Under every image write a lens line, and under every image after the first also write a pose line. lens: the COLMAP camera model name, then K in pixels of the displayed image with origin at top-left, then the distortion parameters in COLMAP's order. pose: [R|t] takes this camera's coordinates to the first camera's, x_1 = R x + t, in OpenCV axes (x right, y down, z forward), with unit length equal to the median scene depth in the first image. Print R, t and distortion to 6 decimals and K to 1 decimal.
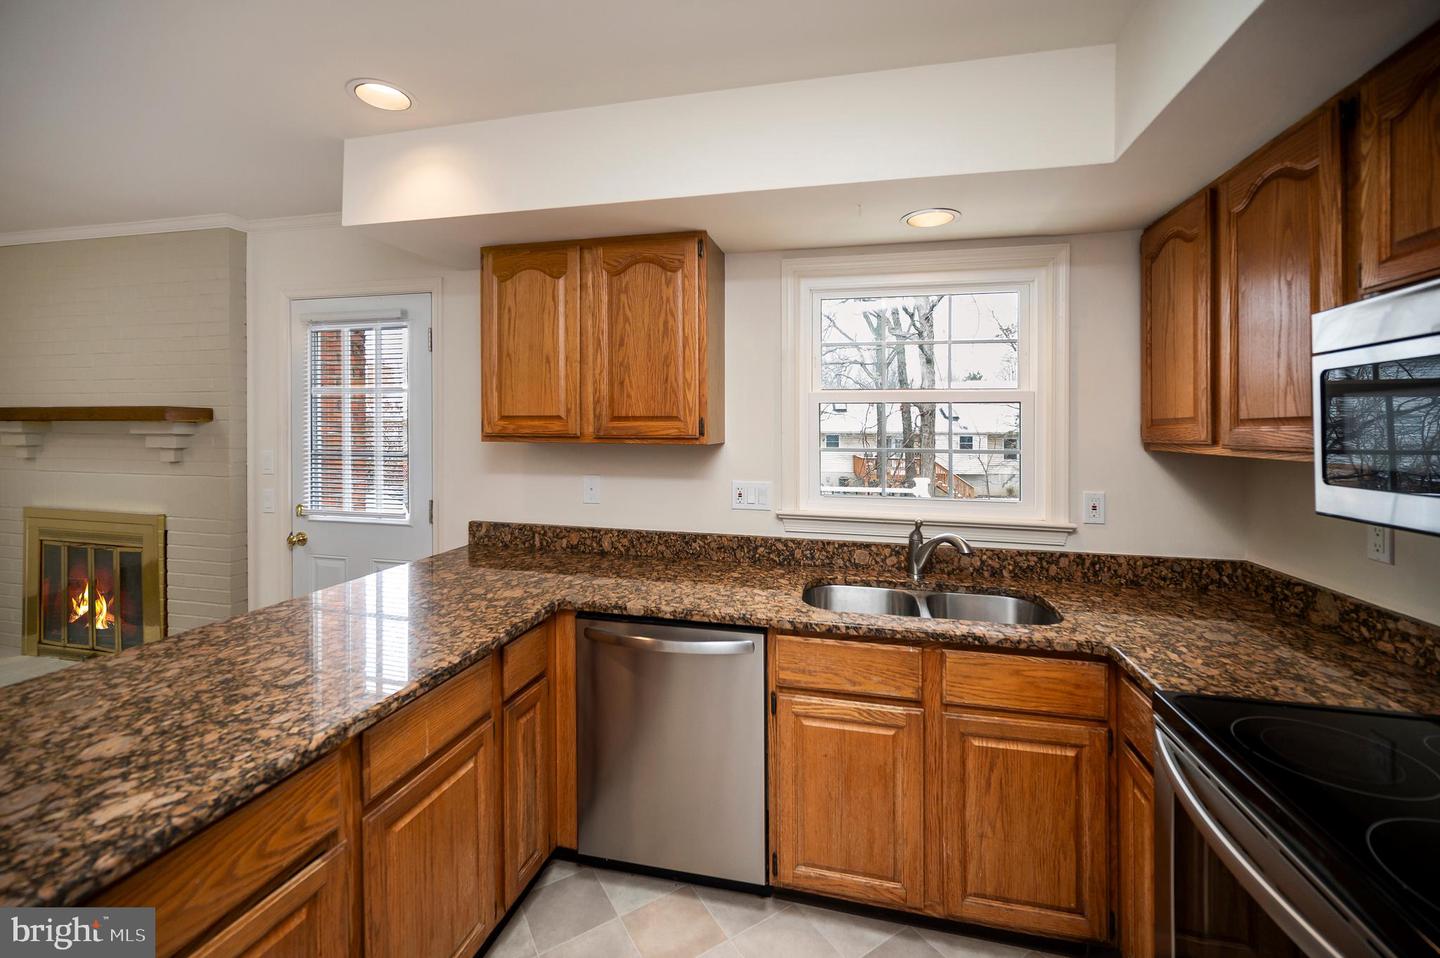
lens RADIAL K [[584.4, 0, 735.2], [0, 584.4, 429.4], [0, 0, 1]] dist [-0.000199, 0.000206]
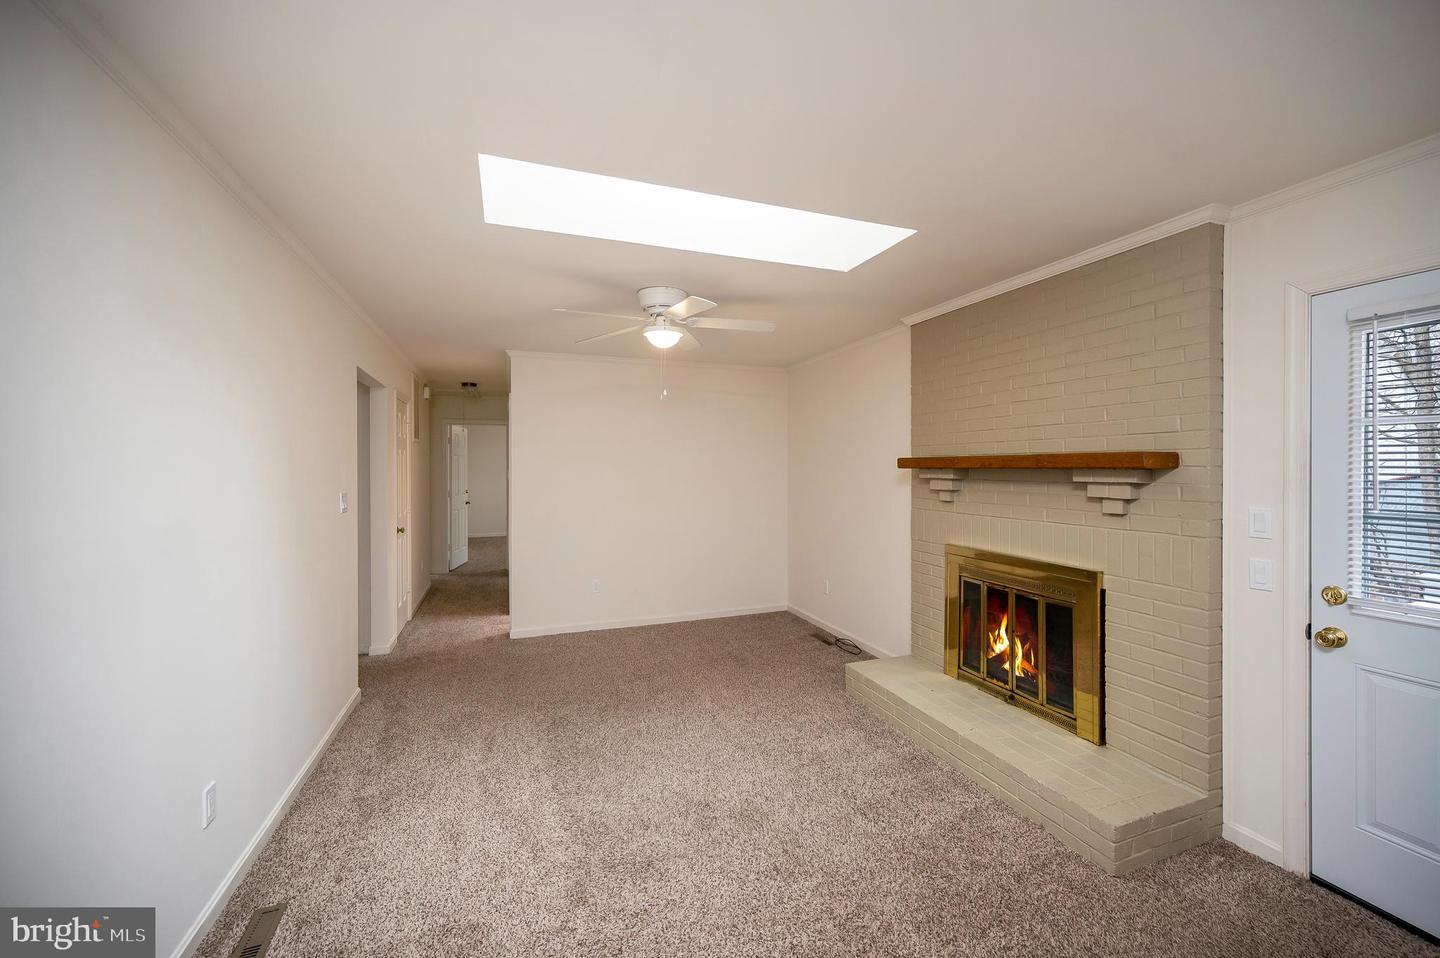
lens RADIAL K [[584.4, 0, 724.2], [0, 584.4, 476.9], [0, 0, 1]] dist [-0.000199, 0.000206]
pose [[0.545807, 0.007649, -0.837876, -0.316271], [-0.001236, 0.999965, 0.008323, -0.004070], [0.837910, -0.003507, 0.545797, 0.010292]]
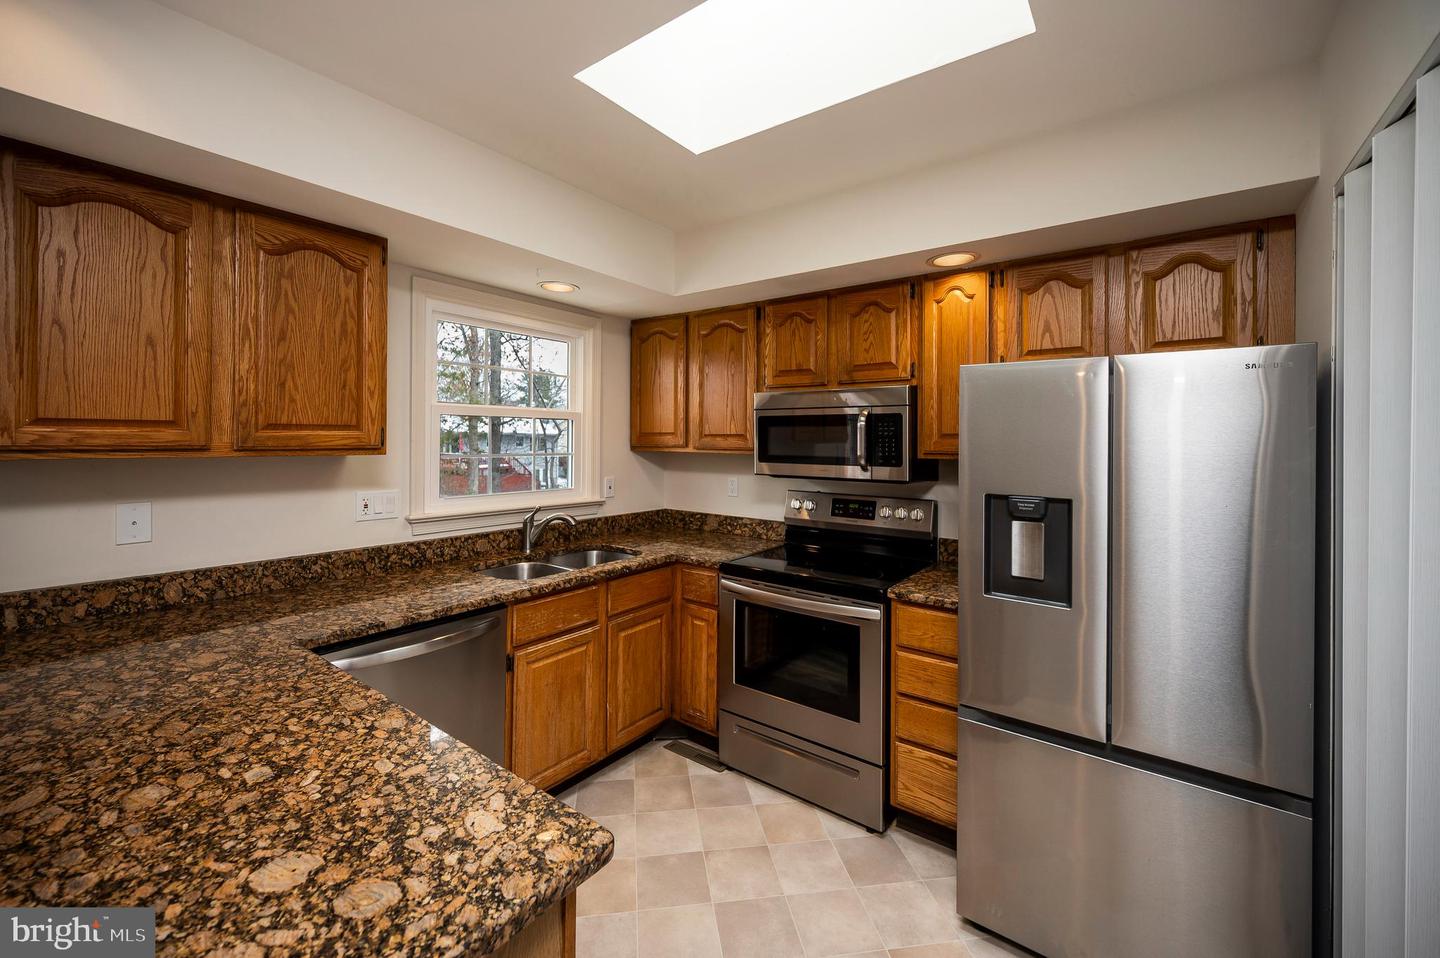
lens RADIAL K [[584.4, 0, 708.7], [0, 584.4, 433.1], [0, 0, 1]] dist [-0.000199, 0.000206]
pose [[0.412946, 0.006299, 0.910734, -0.745894], [-0.006371, 0.999972, -0.004027, -0.010063], [-0.910733, -0.004140, 0.412974, 0.095390]]
